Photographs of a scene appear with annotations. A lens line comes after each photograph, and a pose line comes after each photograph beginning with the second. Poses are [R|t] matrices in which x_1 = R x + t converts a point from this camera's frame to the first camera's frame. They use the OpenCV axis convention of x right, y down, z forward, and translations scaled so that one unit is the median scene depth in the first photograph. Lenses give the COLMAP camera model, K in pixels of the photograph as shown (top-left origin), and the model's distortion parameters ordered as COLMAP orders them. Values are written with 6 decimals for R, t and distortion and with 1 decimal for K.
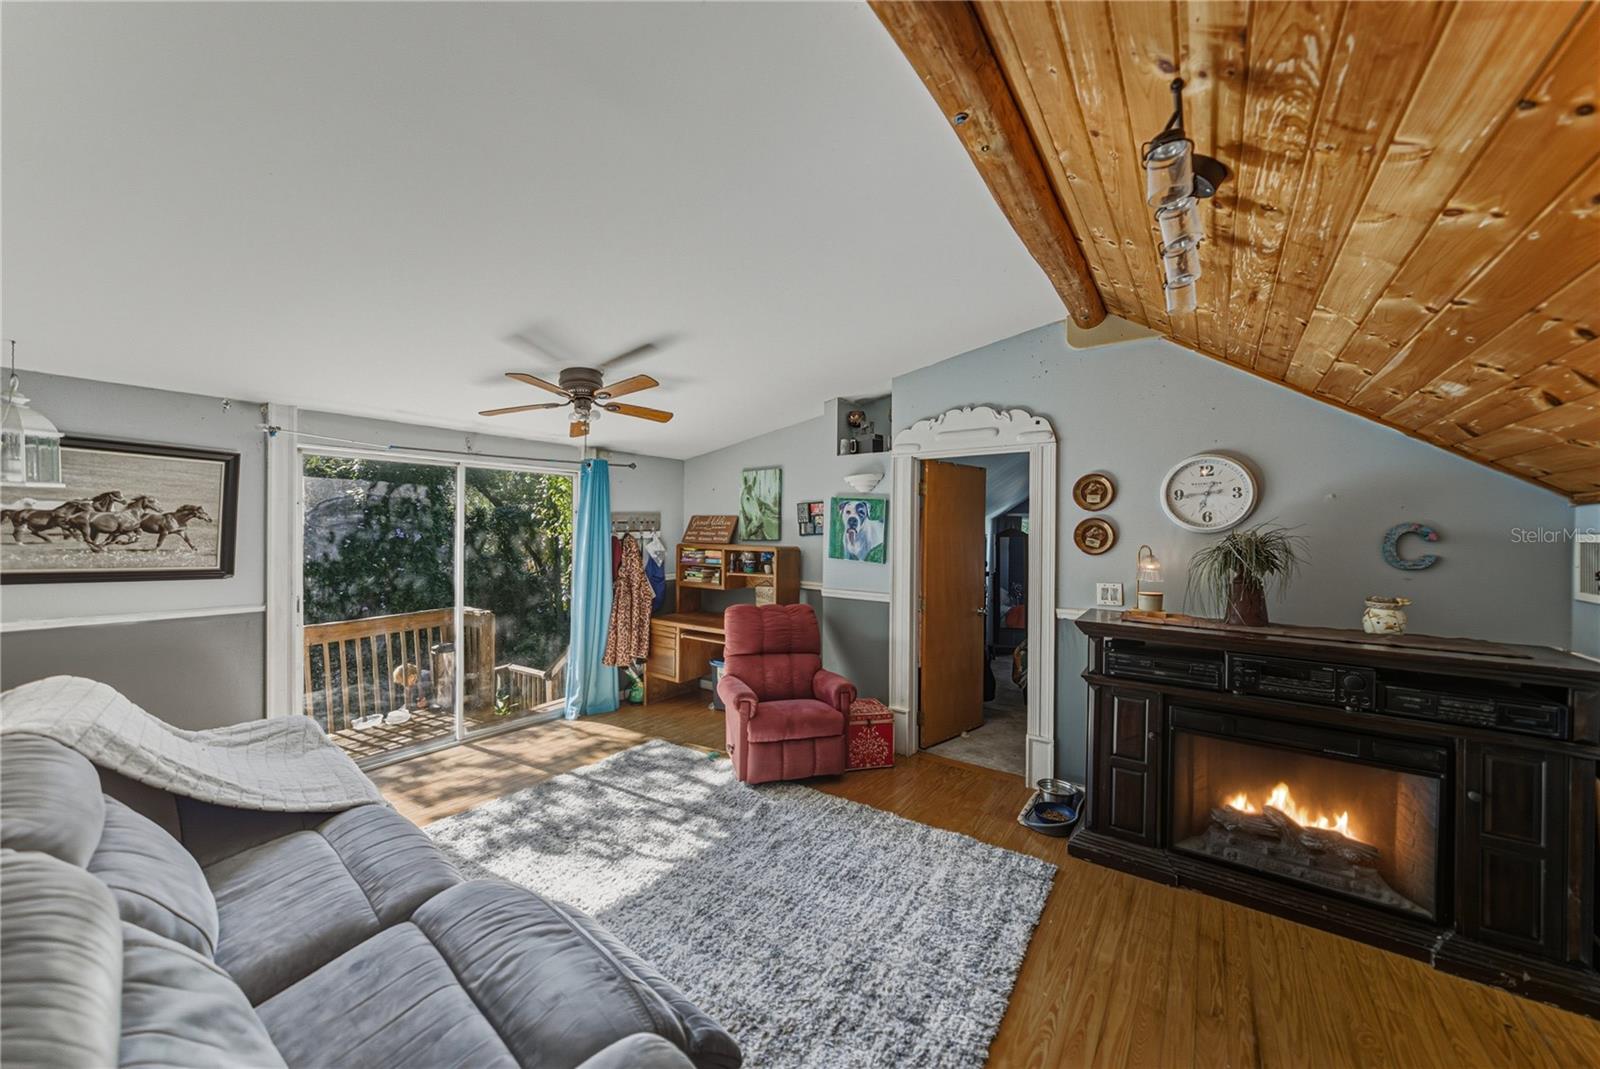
lens RADIAL K [[567.3, 0, 795.3], [0, 567.3, 530.7], [0, 0, 1]] dist [-0.007495, 0.002451]
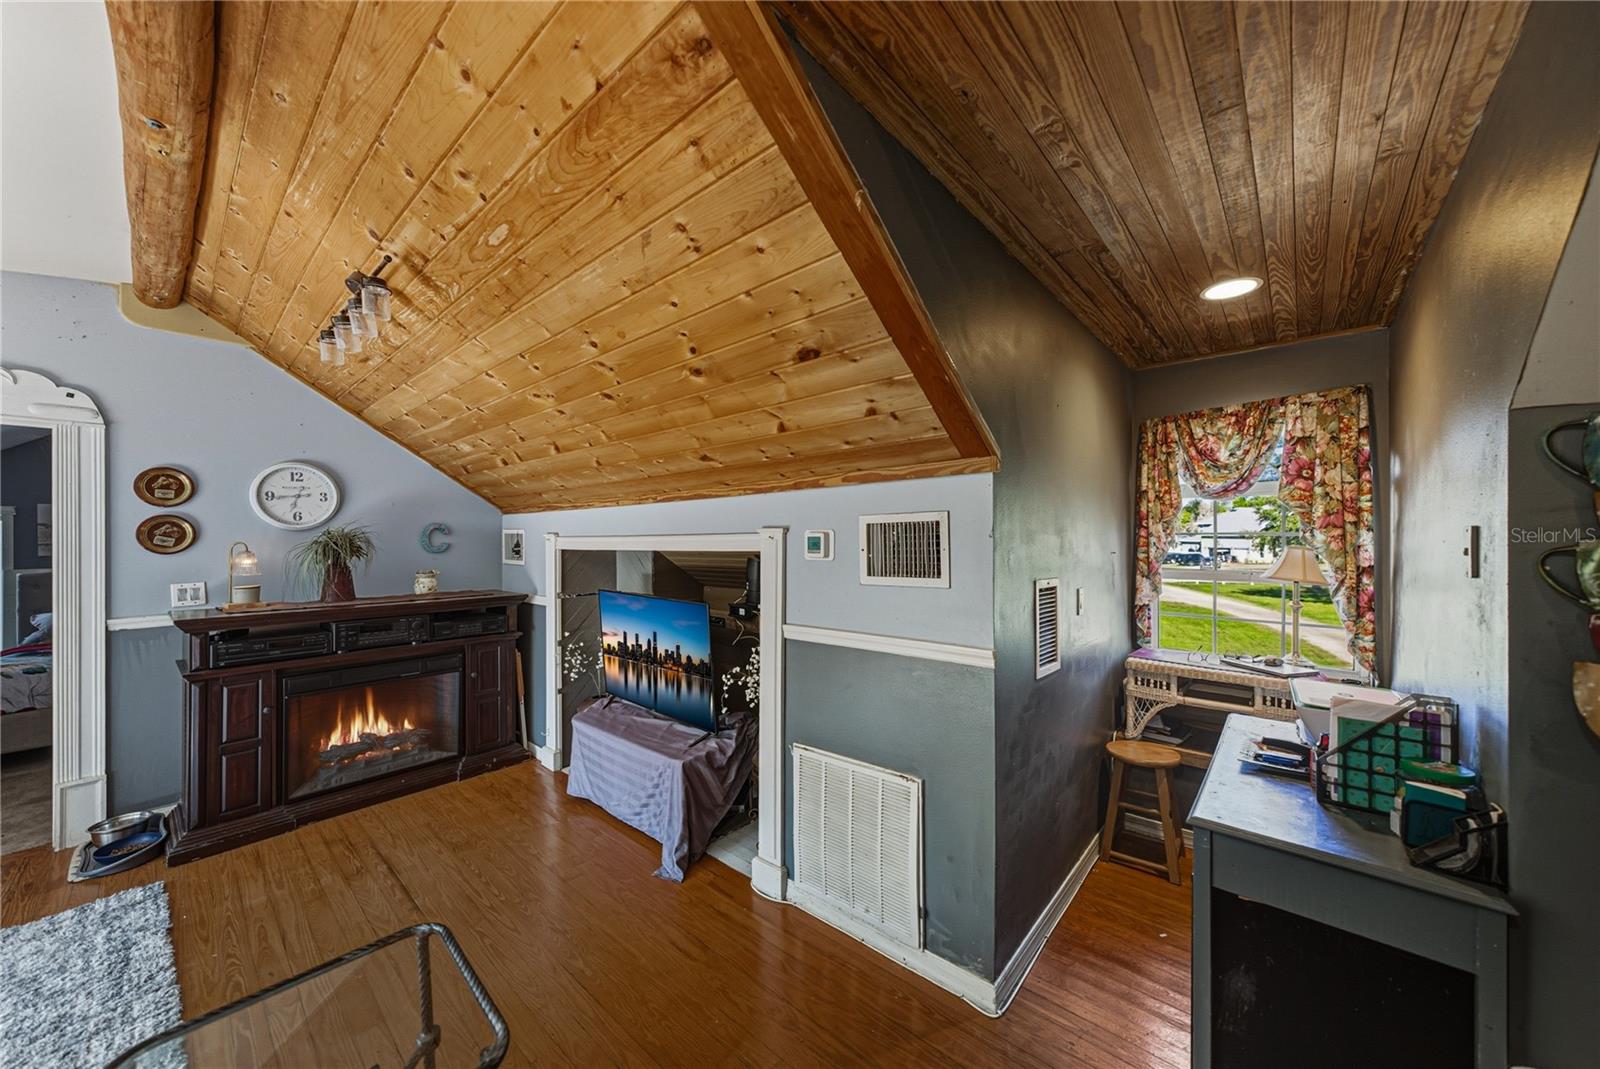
lens RADIAL K [[567.3, 0, 797.8], [0, 567.3, 541.0], [0, 0, 1]] dist [-0.007495, 0.002451]
pose [[0.098034, -0.018222, 0.995016, -0.324233], [0.006923, 0.999821, 0.017628, 0.012988], [-0.995159, 0.005160, 0.098142, -0.138563]]
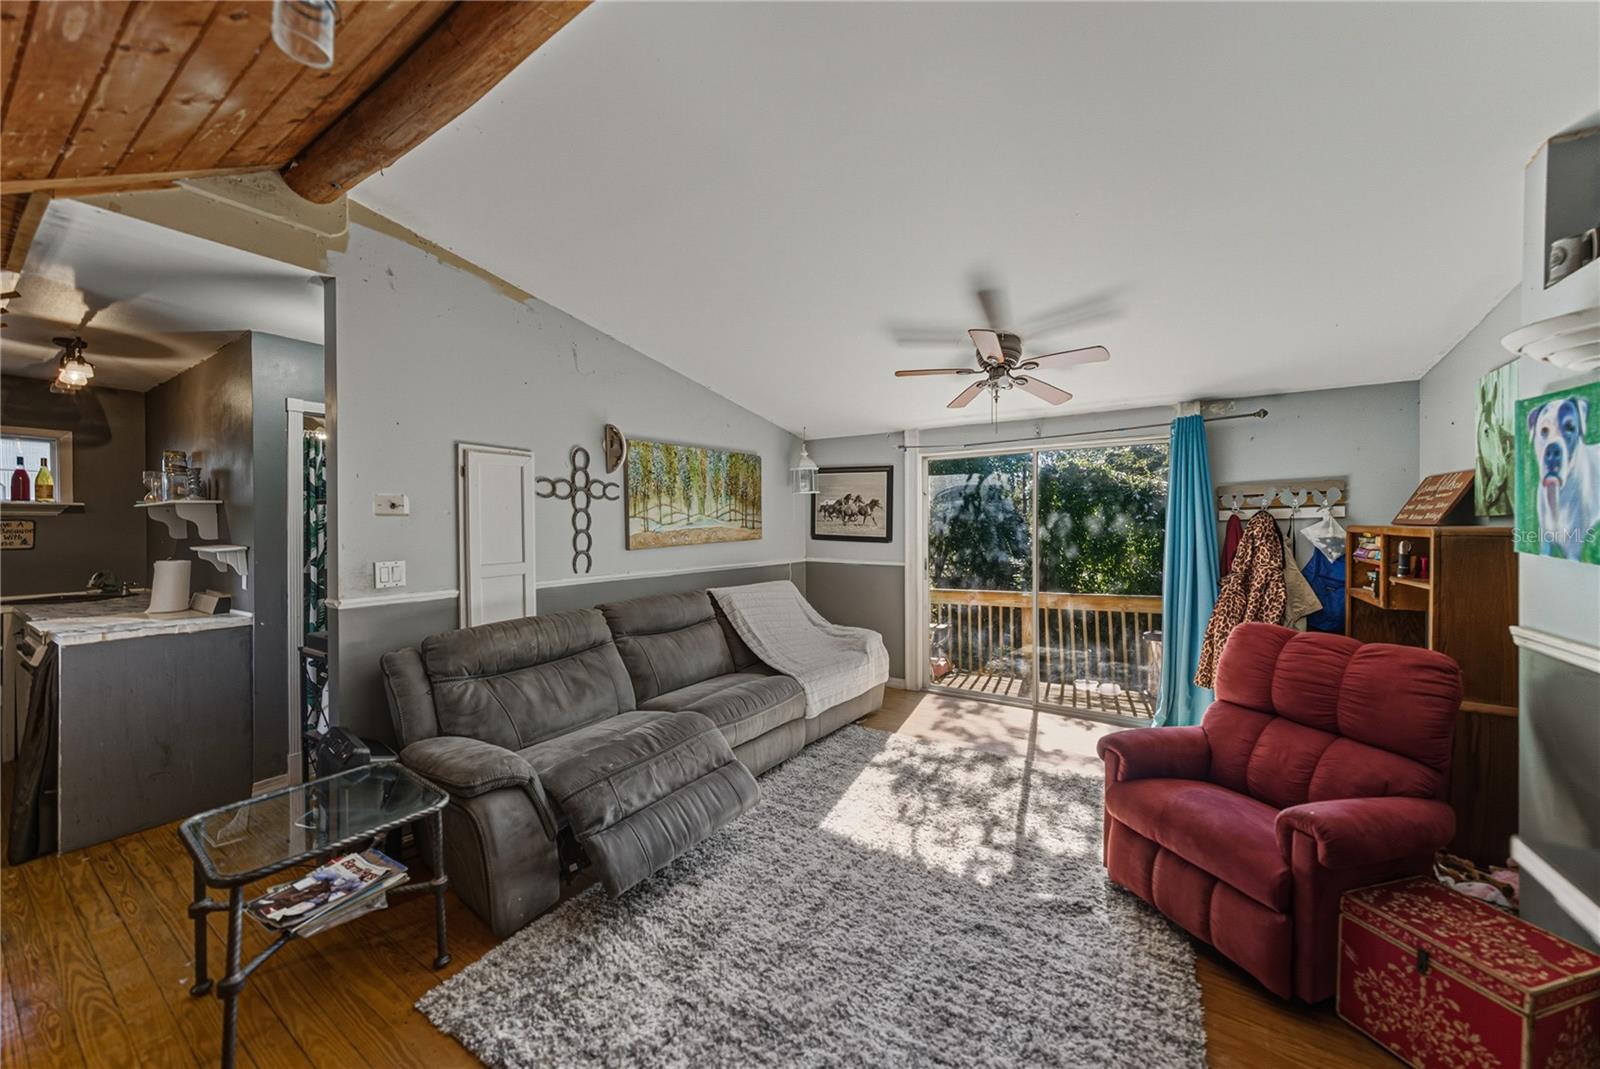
lens RADIAL K [[567.3, 0, 811.9], [0, 567.3, 527.4], [0, 0, 1]] dist [-0.007495, 0.002451]
pose [[0.065219, -0.004279, -0.997862, 0.620348], [0.001496, 0.999990, -0.004190, 0.046233], [0.997870, -0.001219, 0.065225, 0.682888]]
